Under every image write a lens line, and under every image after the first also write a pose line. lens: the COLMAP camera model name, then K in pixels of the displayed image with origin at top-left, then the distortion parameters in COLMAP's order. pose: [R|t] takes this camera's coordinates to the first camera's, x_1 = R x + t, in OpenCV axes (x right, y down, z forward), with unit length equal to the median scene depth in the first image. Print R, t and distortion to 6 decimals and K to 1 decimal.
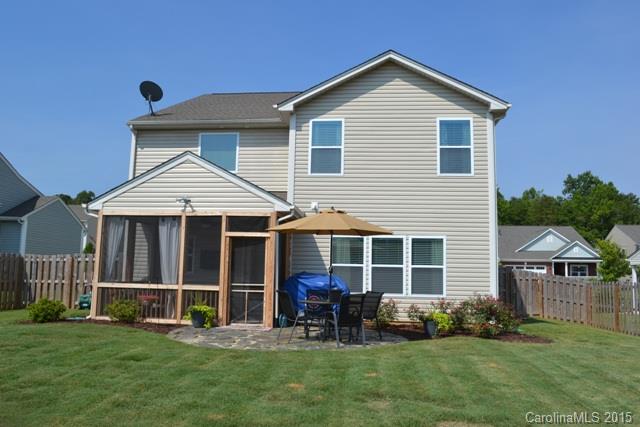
lens RADIAL K [[508.6, 0, 320.0], [0, 508.6, 213.5], [0, 0, 1]] dist [-0.080974, 0.001673]
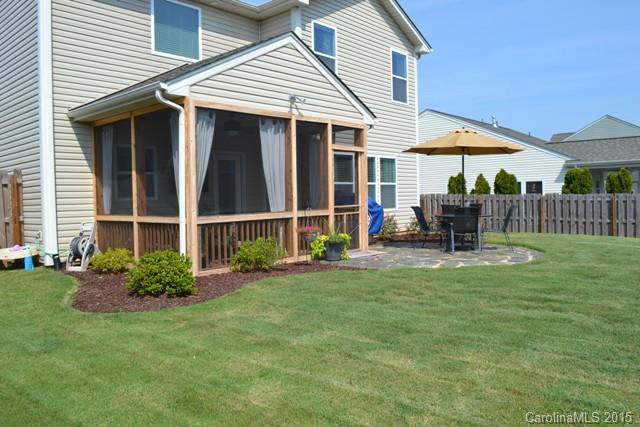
lens RADIAL K [[508.6, 0, 320.0], [0, 508.6, 213.5], [0, 0, 1]] dist [-0.080974, 0.001673]
pose [[0.578295, -0.062991, 0.813393, -0.849768], [-0.060560, 0.990949, 0.119798, 0.049110], [-0.813577, -0.118538, 0.569246, 0.516238]]
